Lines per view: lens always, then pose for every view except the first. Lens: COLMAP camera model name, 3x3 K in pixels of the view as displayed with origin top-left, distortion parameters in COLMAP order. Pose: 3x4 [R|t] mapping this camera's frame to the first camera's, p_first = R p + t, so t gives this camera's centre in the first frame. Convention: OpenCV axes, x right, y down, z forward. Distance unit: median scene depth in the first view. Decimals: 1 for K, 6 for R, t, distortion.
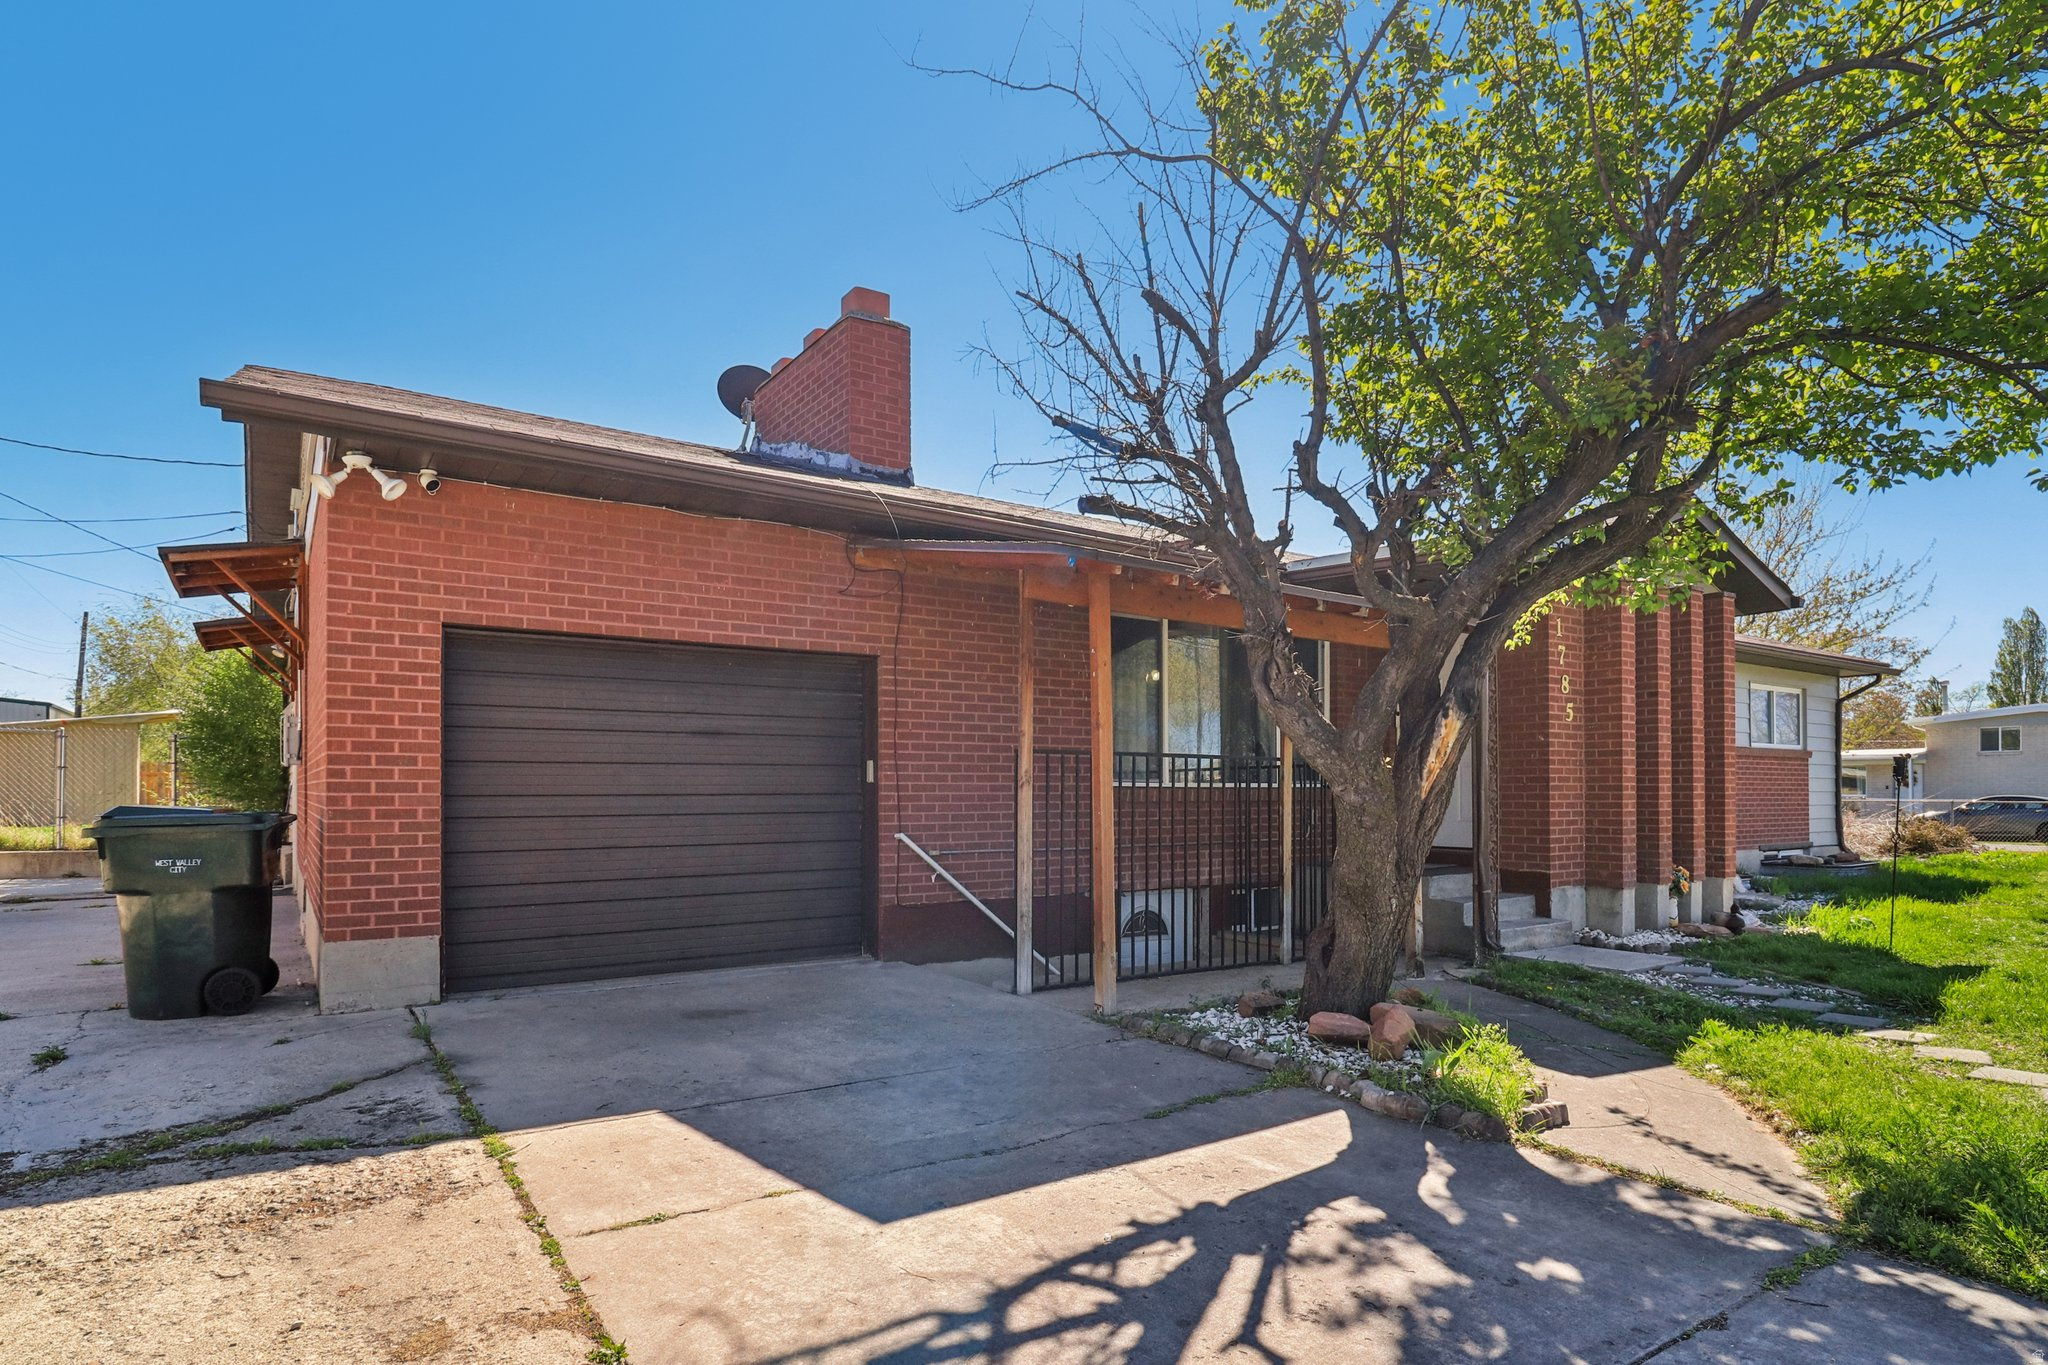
lens RADIAL K [[1112.8, 0, 1024.6], [0, 1112.8, 789.5], [0, 0, 1]] dist [-0.006562, -0.002573]
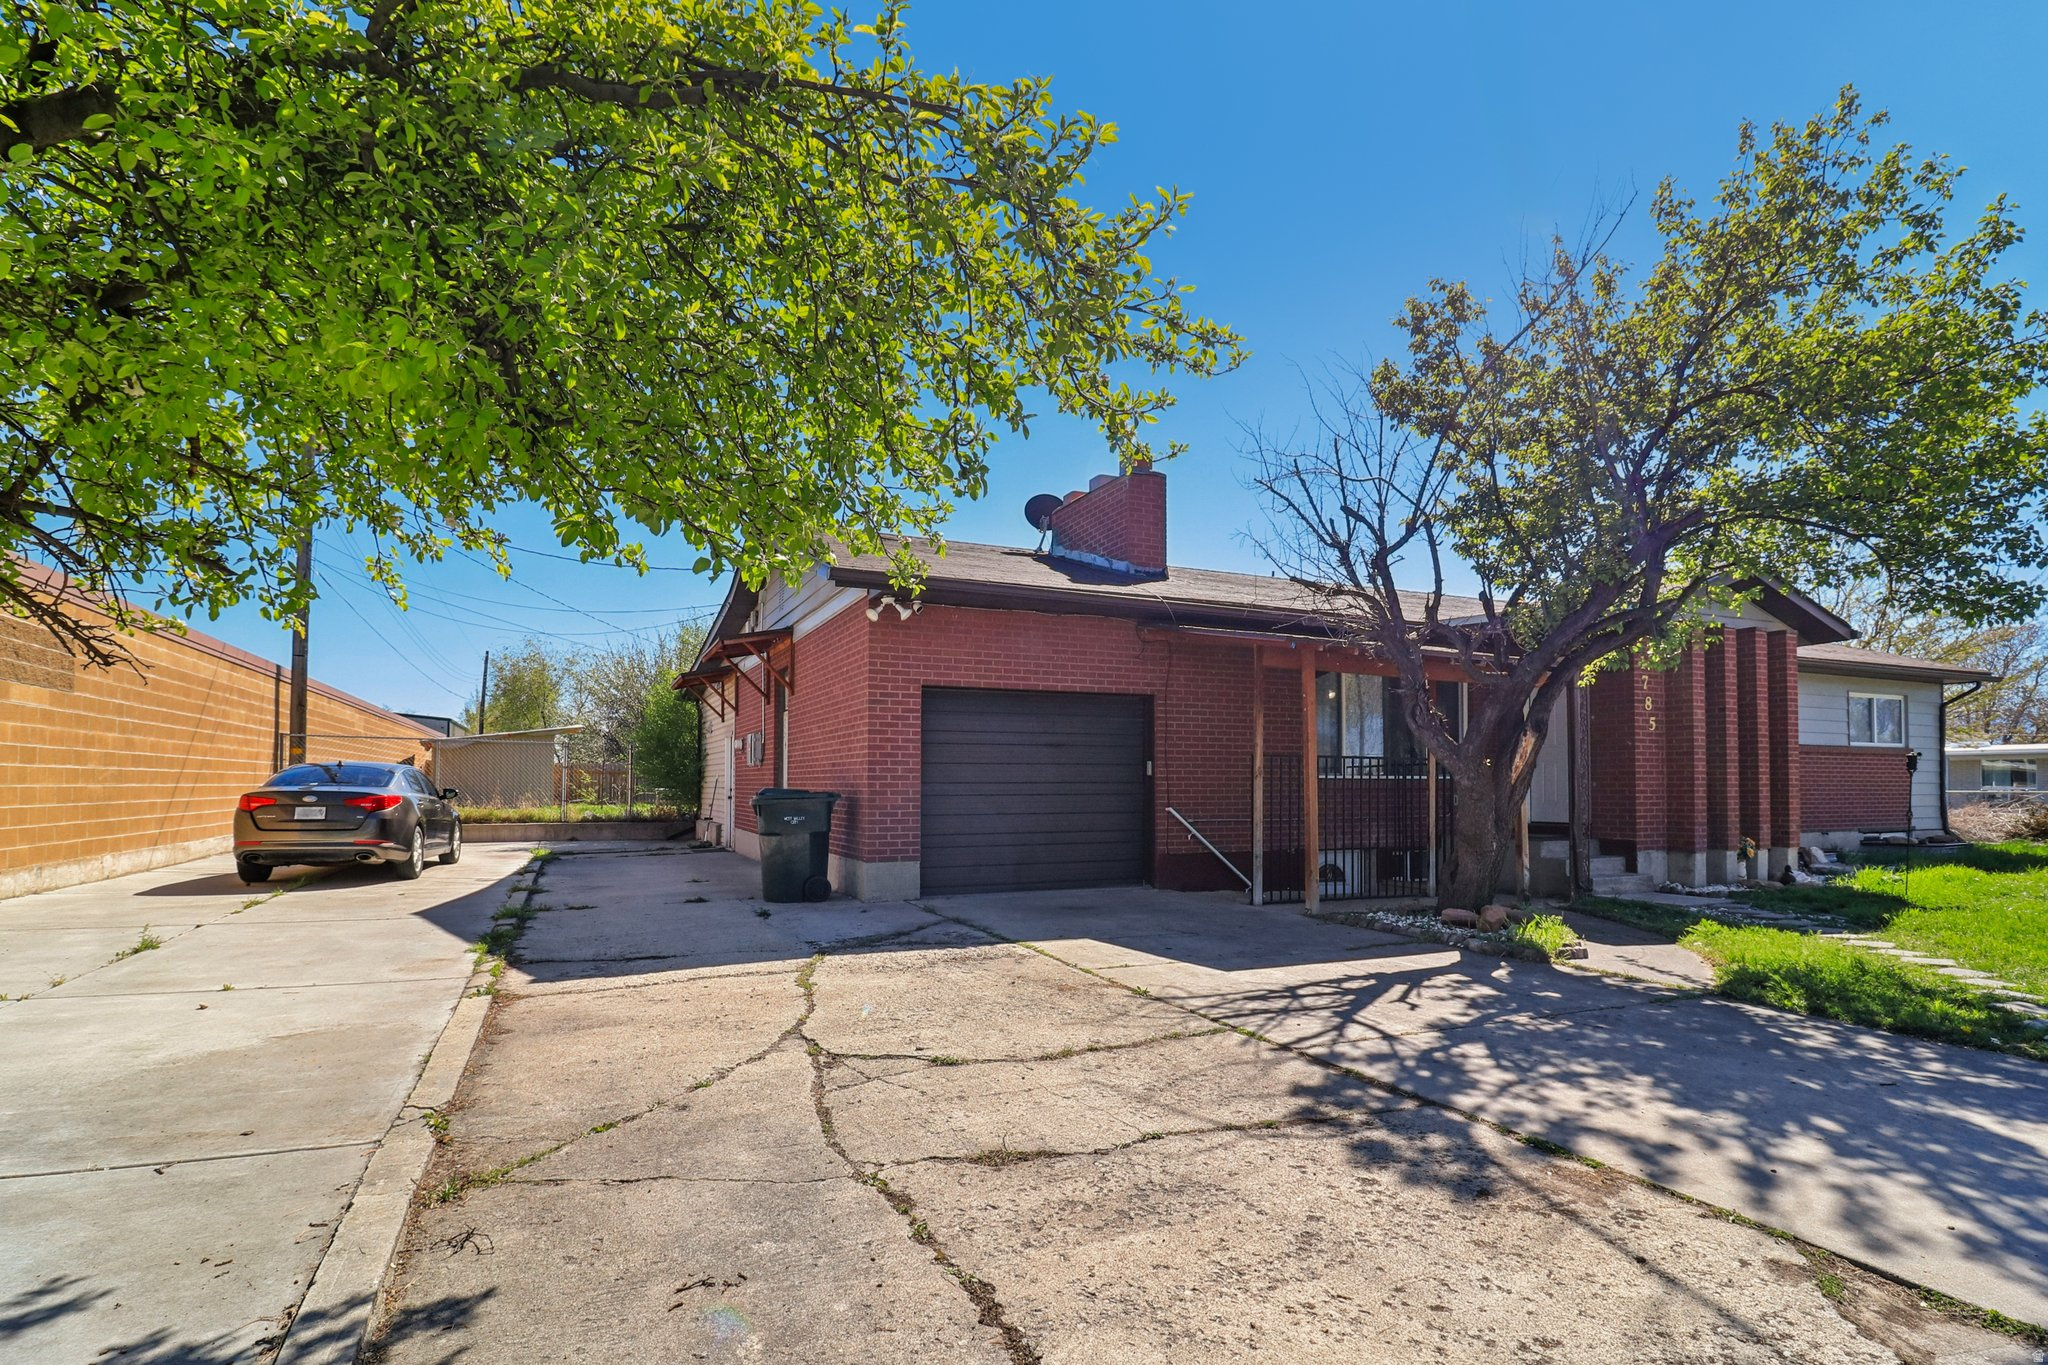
lens RADIAL K [[987.3, 0, 994.7], [0, 987.3, 772.9], [0, 0, 1]] dist [0.000136, -0.015941]
pose [[0.980227, -0.001946, -0.197869, -0.078165], [-0.000339, 0.999934, -0.011512, 0.006586], [0.197878, 0.011352, 0.980161, -0.417627]]
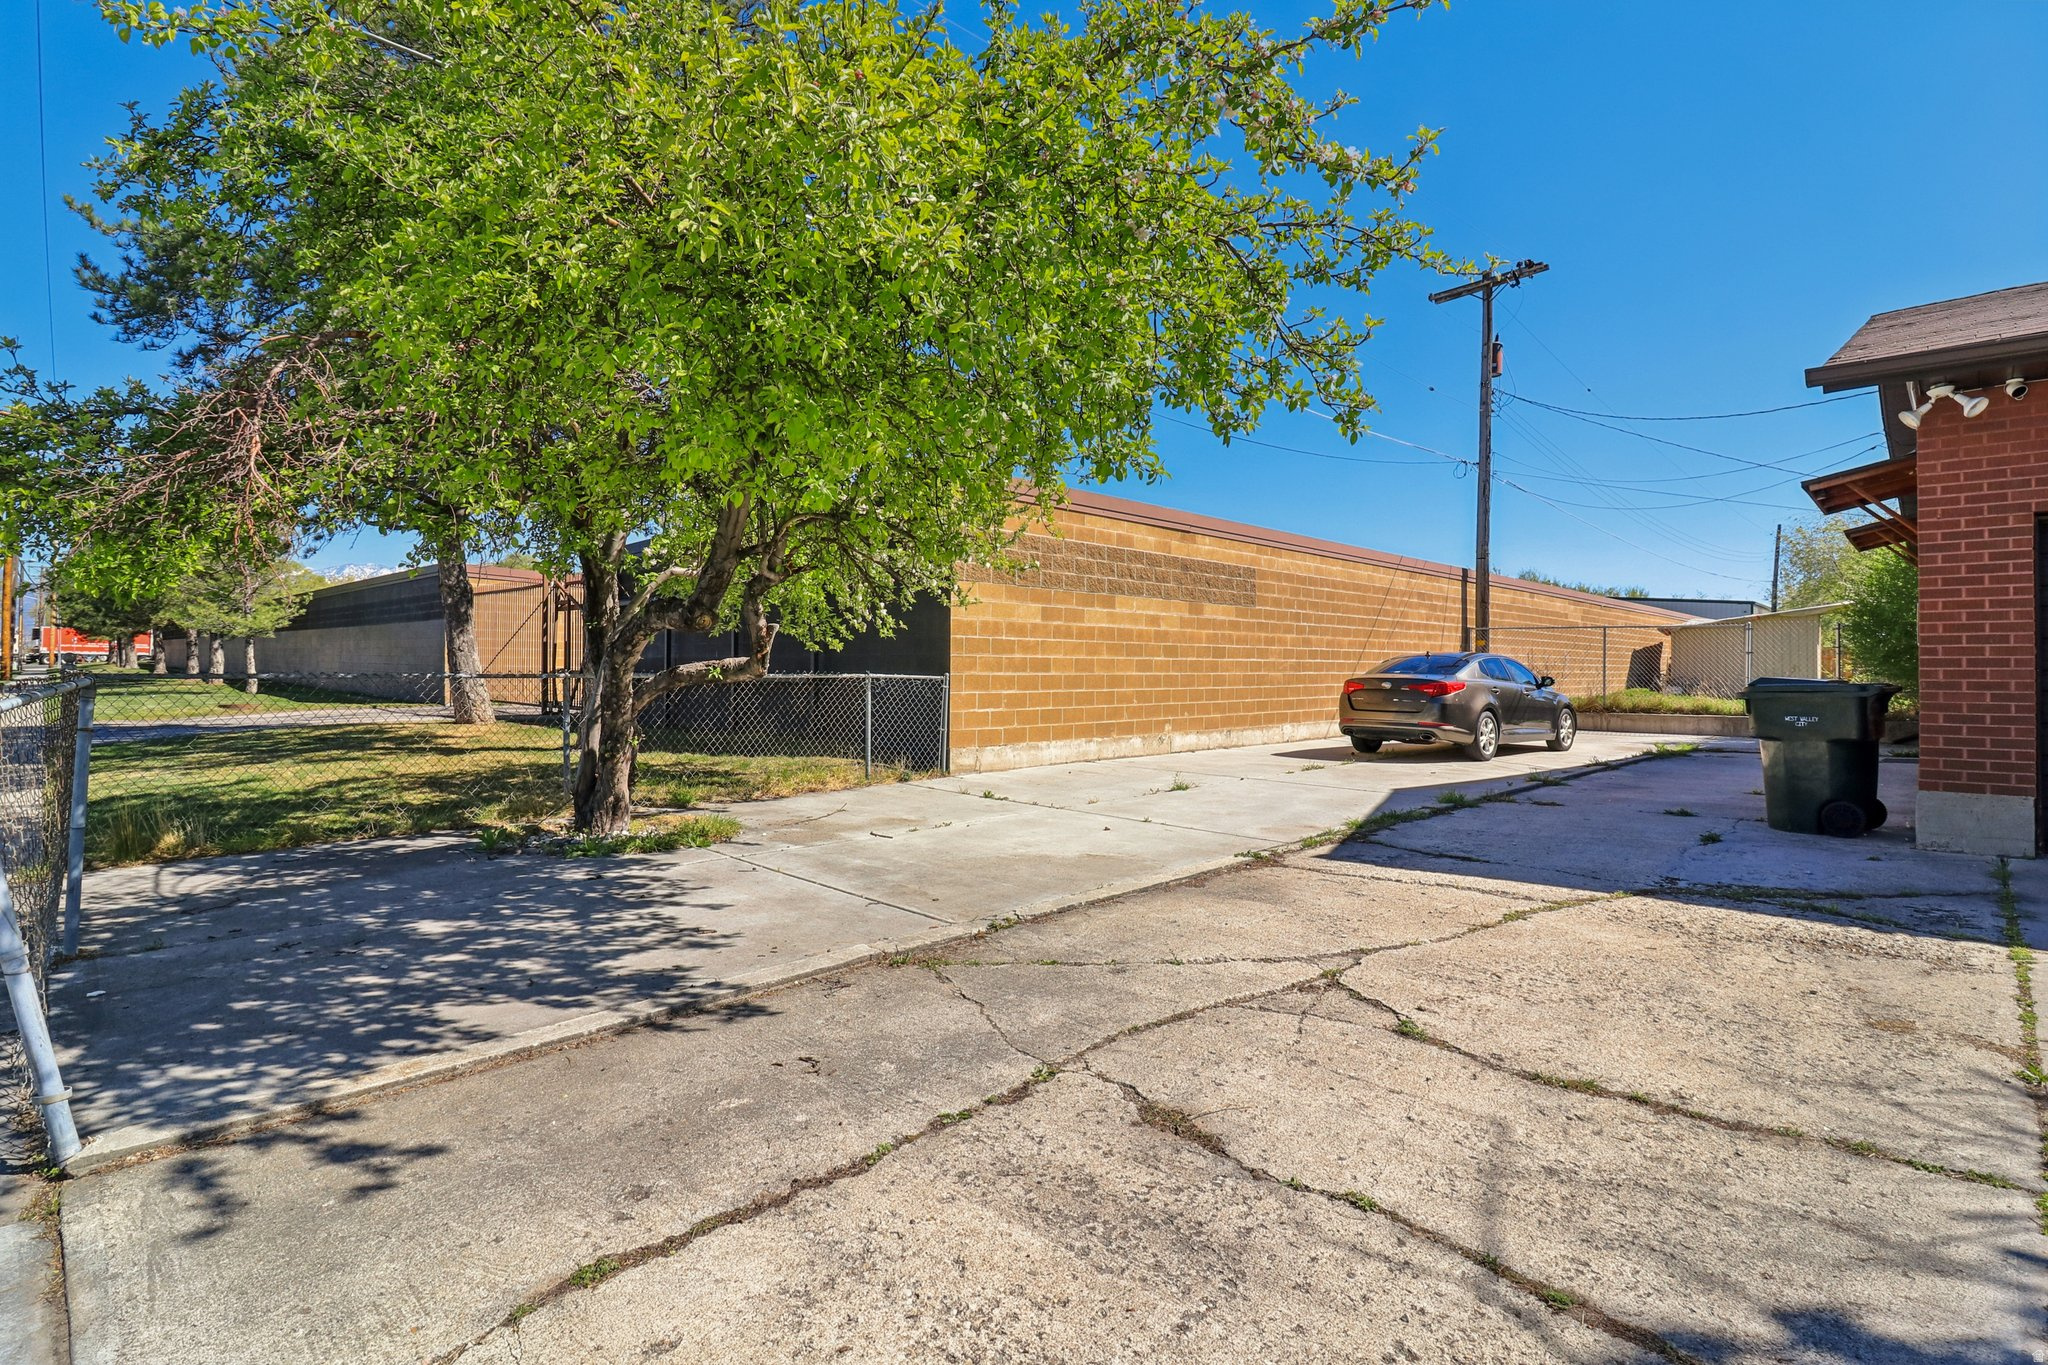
lens RADIAL K [[959.0, 0, 1017.3], [0, 959.0, 664.2], [0, 0, 1]] dist [0.002113, -0.014996]
pose [[0.188591, -0.007654, -0.982026, 0.159329], [-0.000280, 0.999969, -0.007847, 0.005978], [0.982056, 0.001755, 0.188583, -0.131243]]
